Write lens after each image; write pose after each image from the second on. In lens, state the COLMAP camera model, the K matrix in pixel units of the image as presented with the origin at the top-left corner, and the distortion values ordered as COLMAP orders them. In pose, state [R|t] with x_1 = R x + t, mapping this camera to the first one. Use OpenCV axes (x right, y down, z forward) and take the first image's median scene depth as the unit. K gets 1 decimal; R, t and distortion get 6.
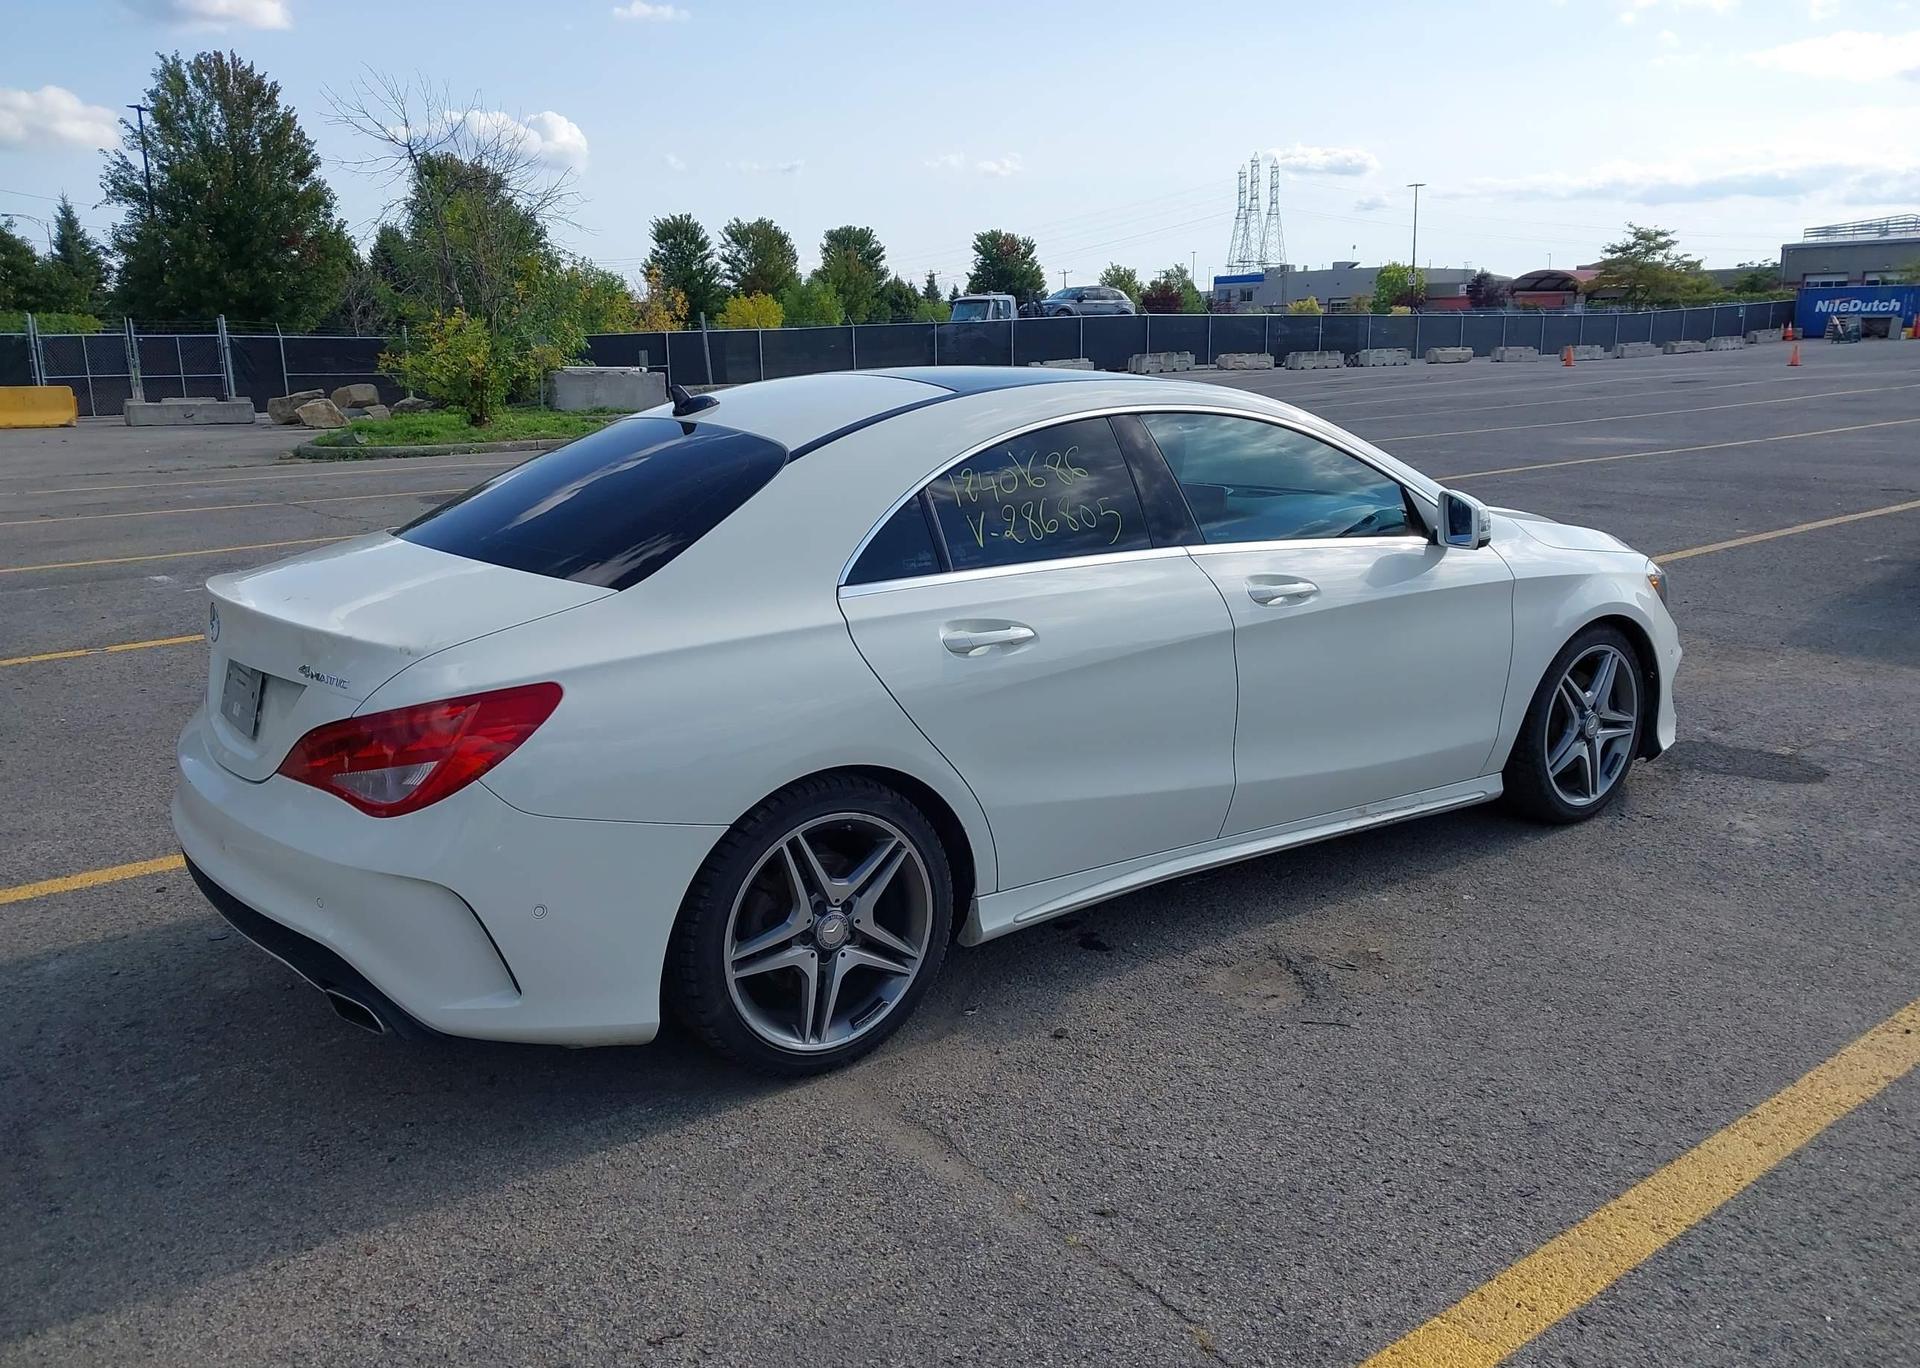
lens RADIAL K [[1504.8, 0, 952.0], [0, 1504.8, 686.5], [0, 0, 1]] dist [0.031833, -0.040362]
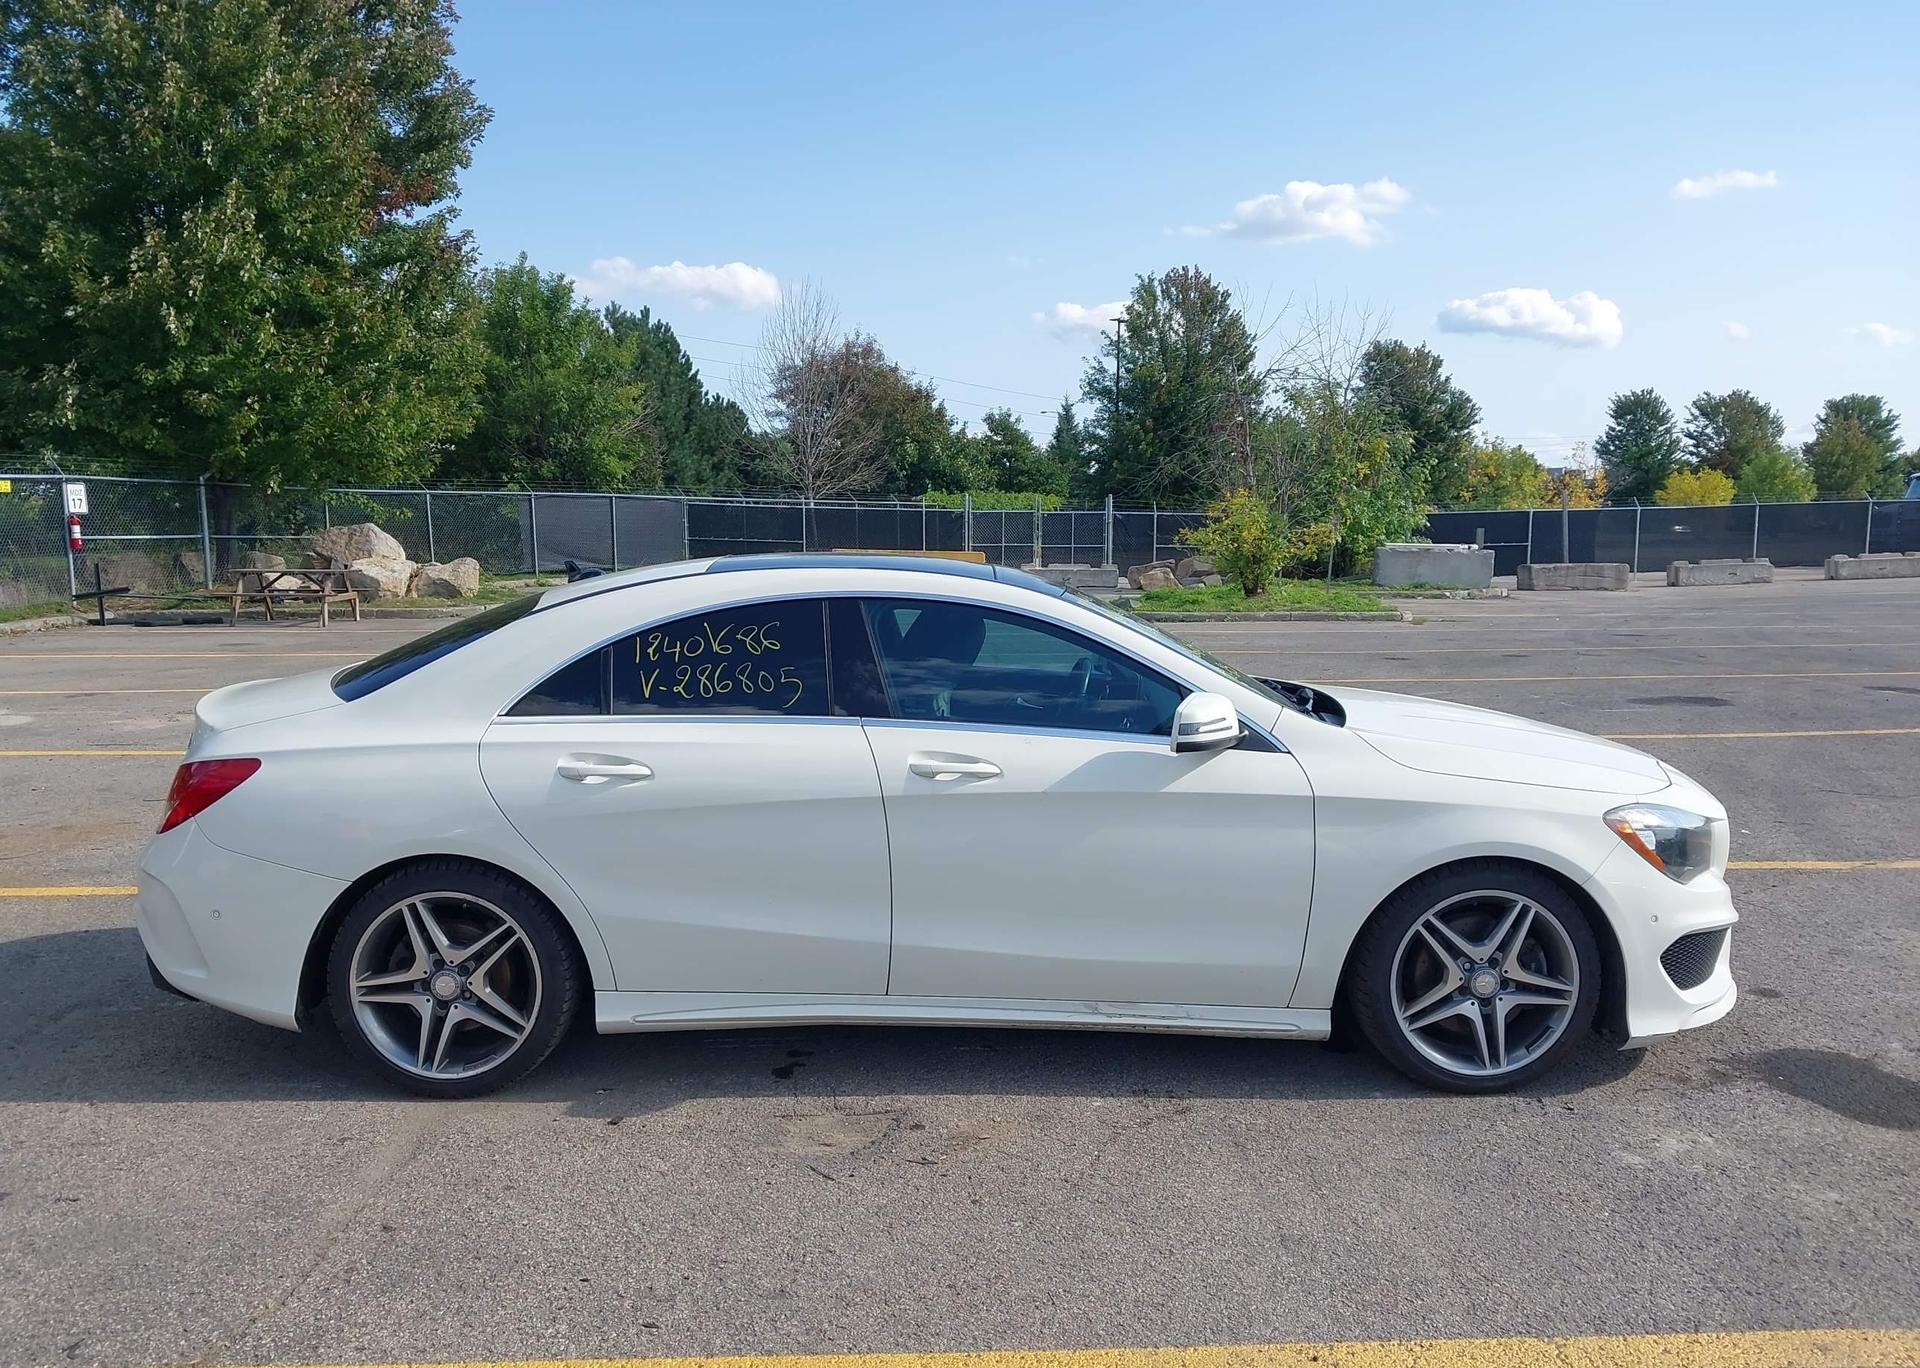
lens RADIAL K [[1504.8, 0, 957.1], [0, 1504.8, 697.4], [0, 0, 1]] dist [0.031833, -0.040362]
pose [[0.817712, 0.080834, -0.569924, 0.652564], [-0.140666, 0.988134, -0.061674, -0.038815], [0.558176, 0.130600, 0.819380, 0.111694]]
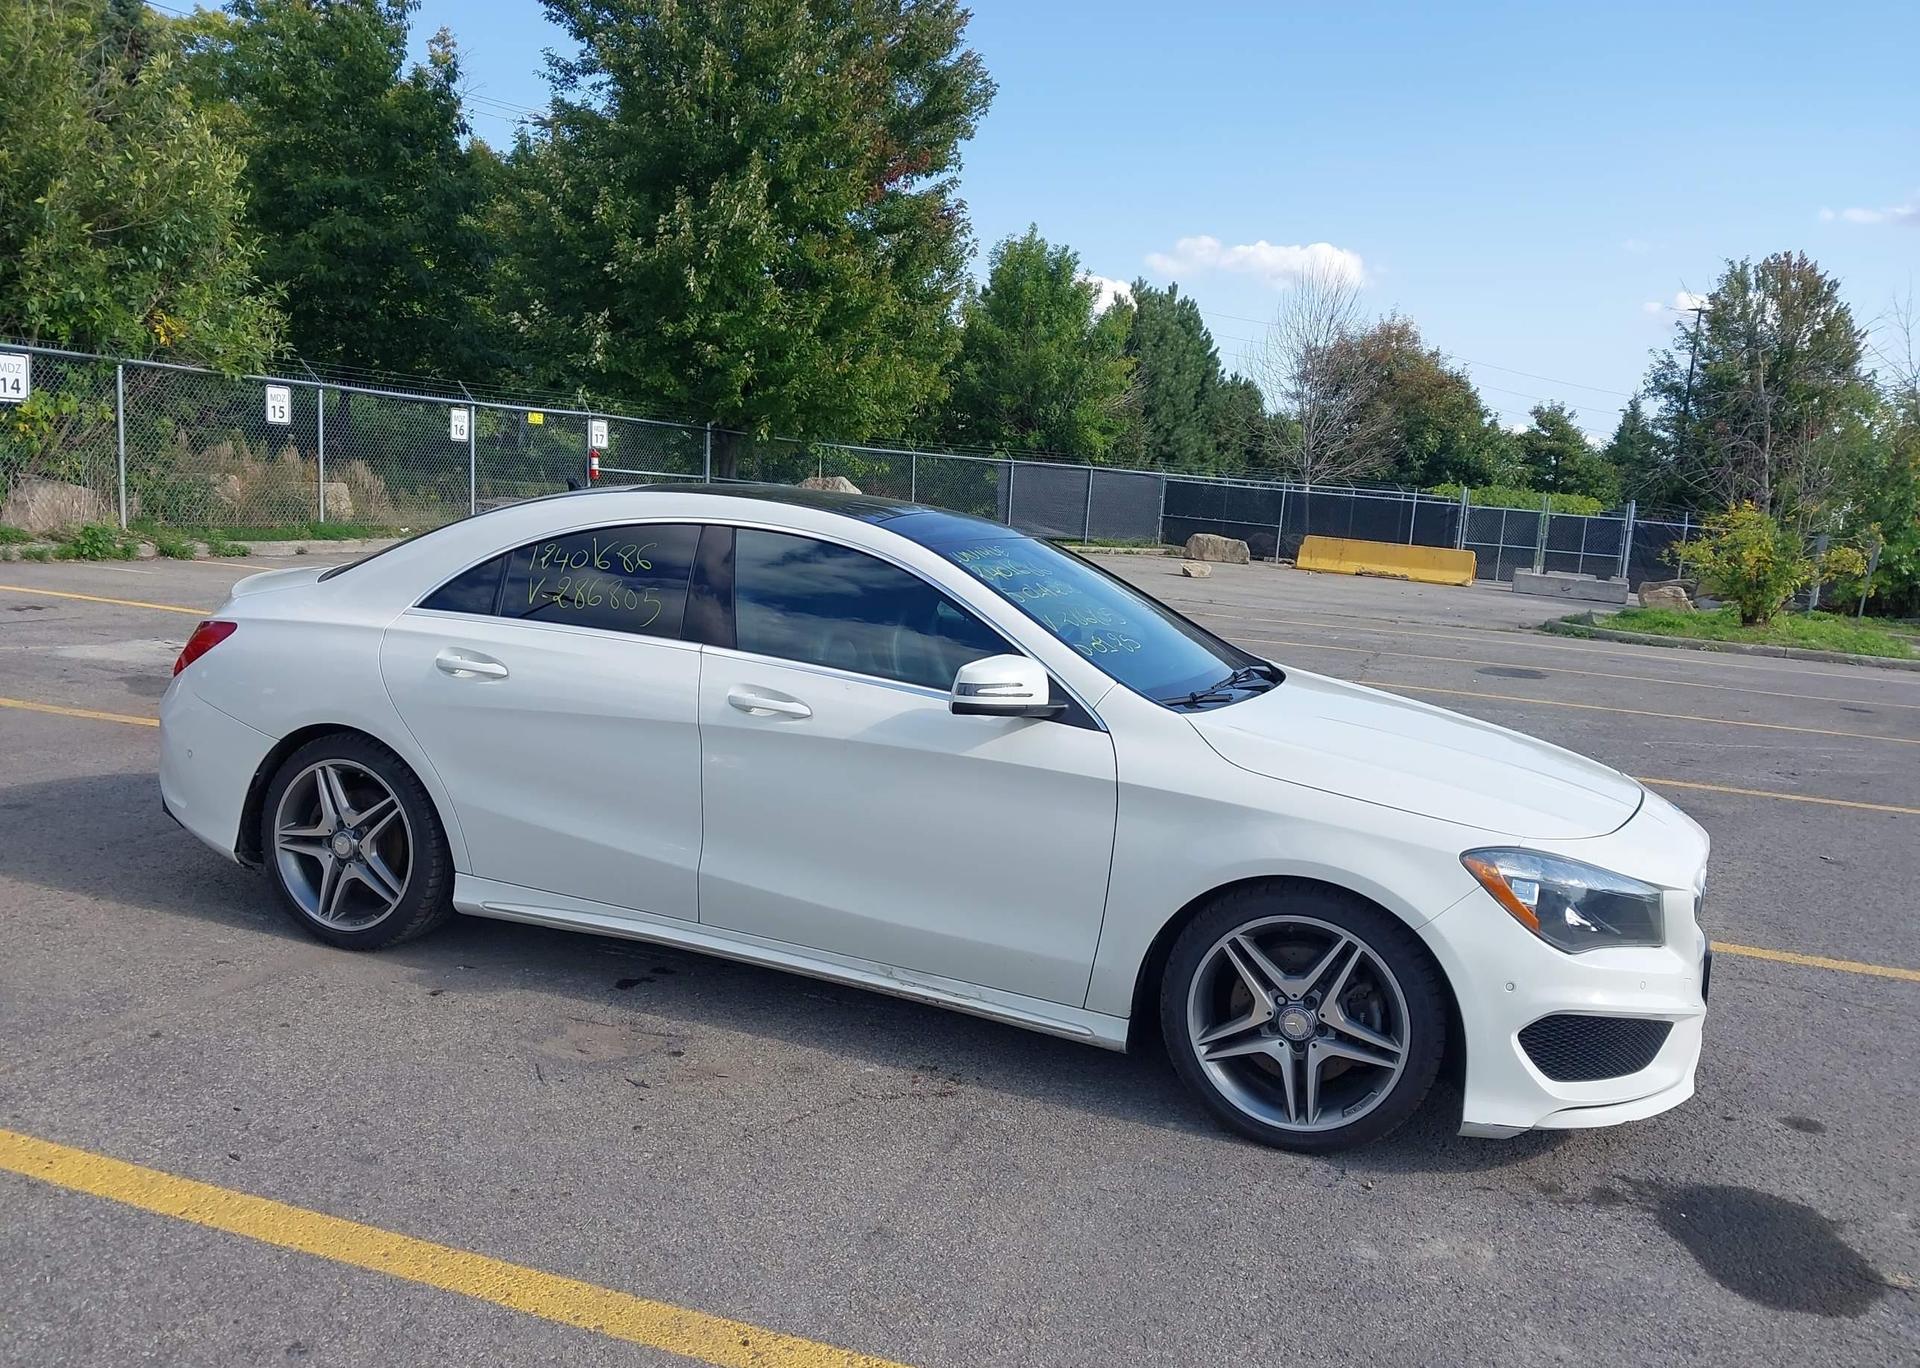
lens RADIAL K [[1504.8, 0, 947.8], [0, 1504.8, 709.6], [0, 0, 1]] dist [0.031833, -0.040362]
pose [[0.558299, 0.178364, -0.810240, 0.901217], [-0.265602, 0.963643, 0.029119, -0.099007], [0.785975, 0.198944, 0.585375, 0.397564]]
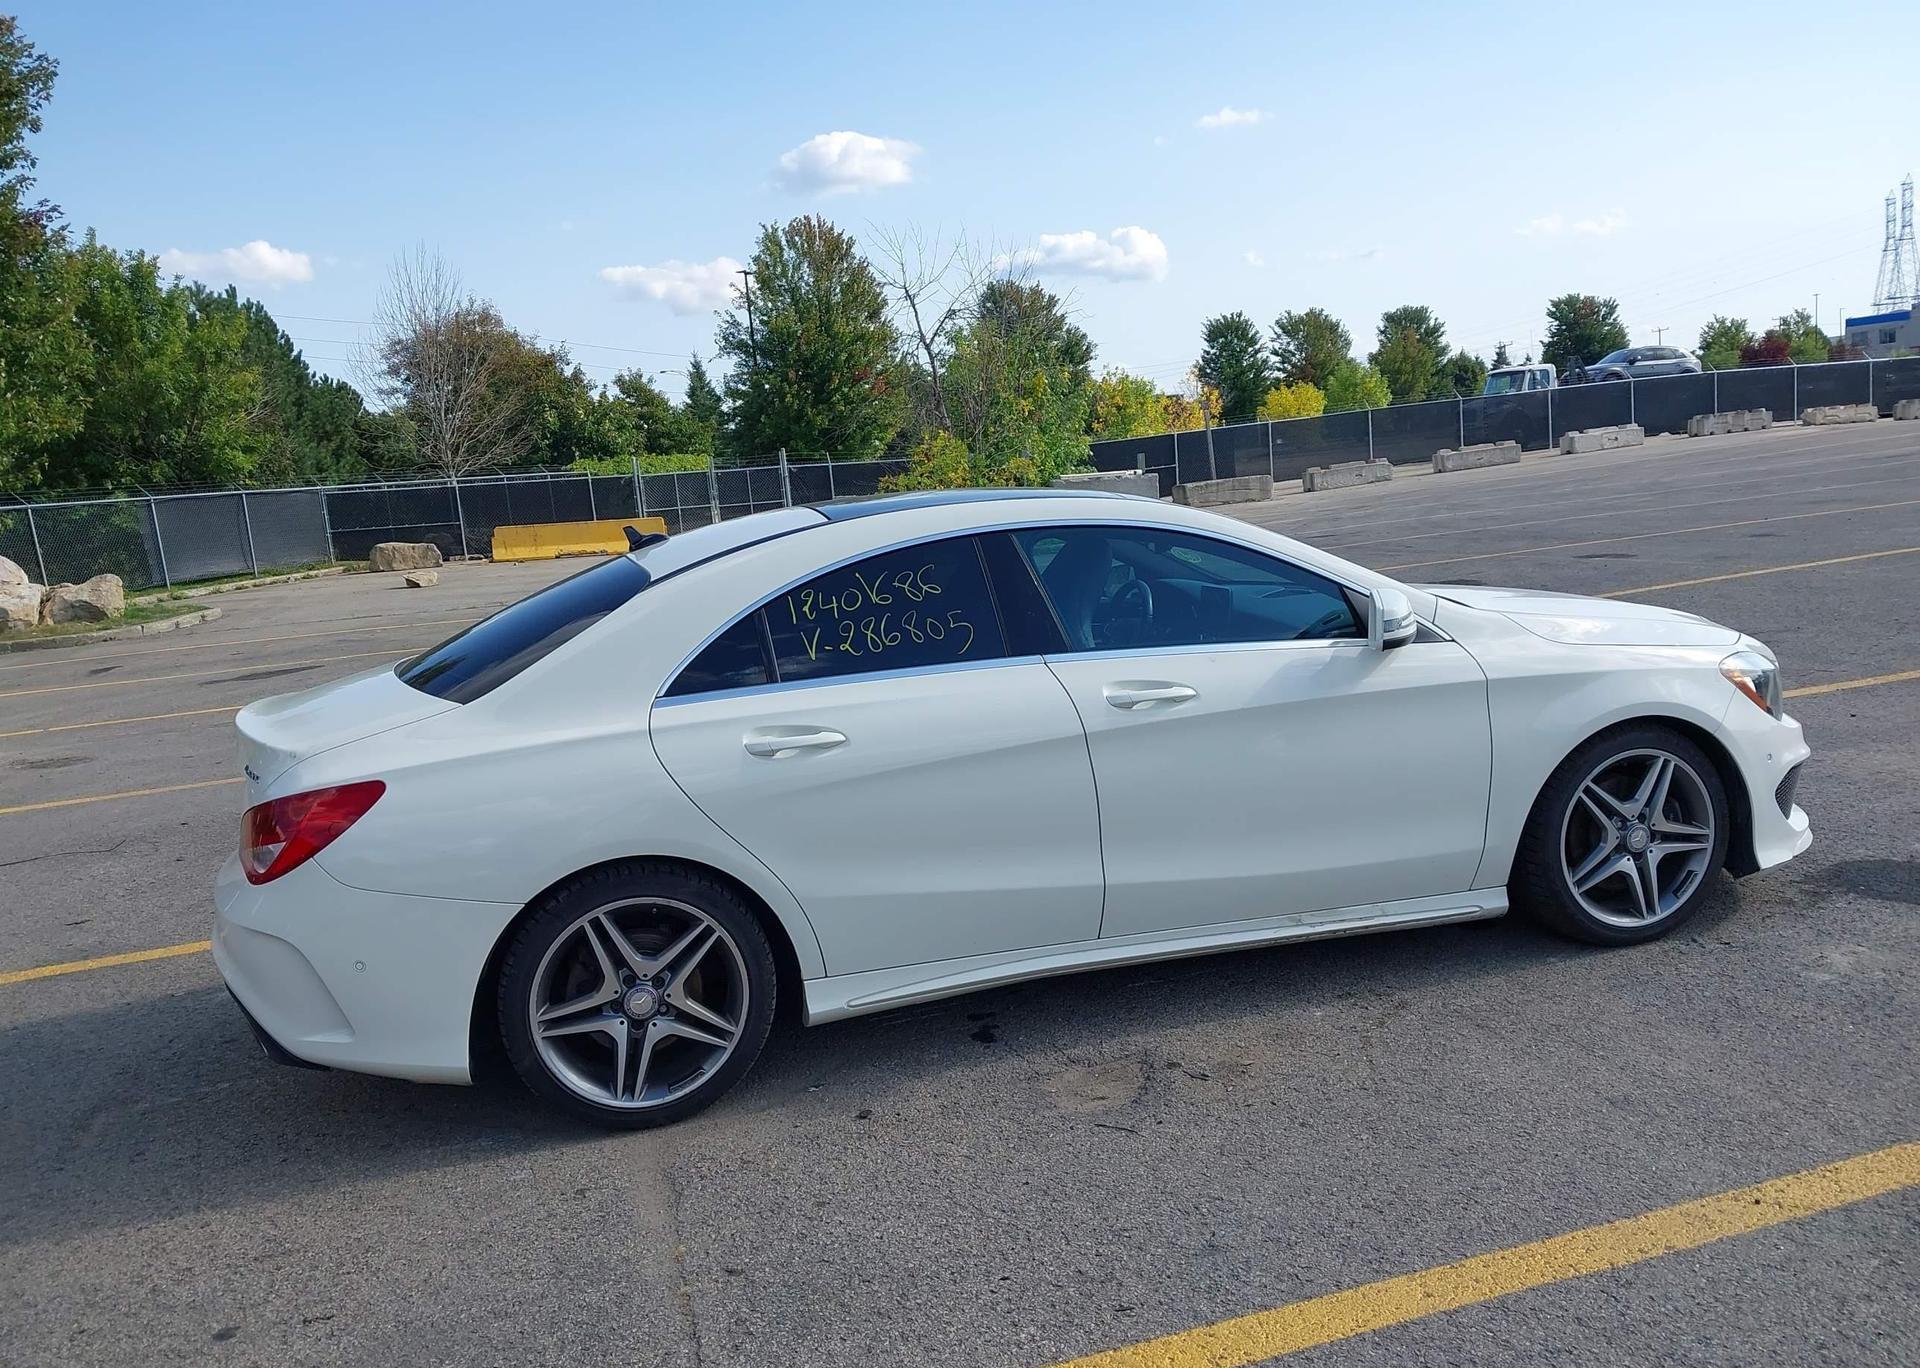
lens RADIAL K [[1504.8, 0, 955.2], [0, 1504.8, 695.9], [0, 0, 1]] dist [0.031833, -0.040362]
pose [[0.931500, -0.008999, -0.363629, 0.372314], [-0.010579, 0.998601, -0.051814, -0.007591], [0.363587, 0.052112, 0.930102, 0.010675]]
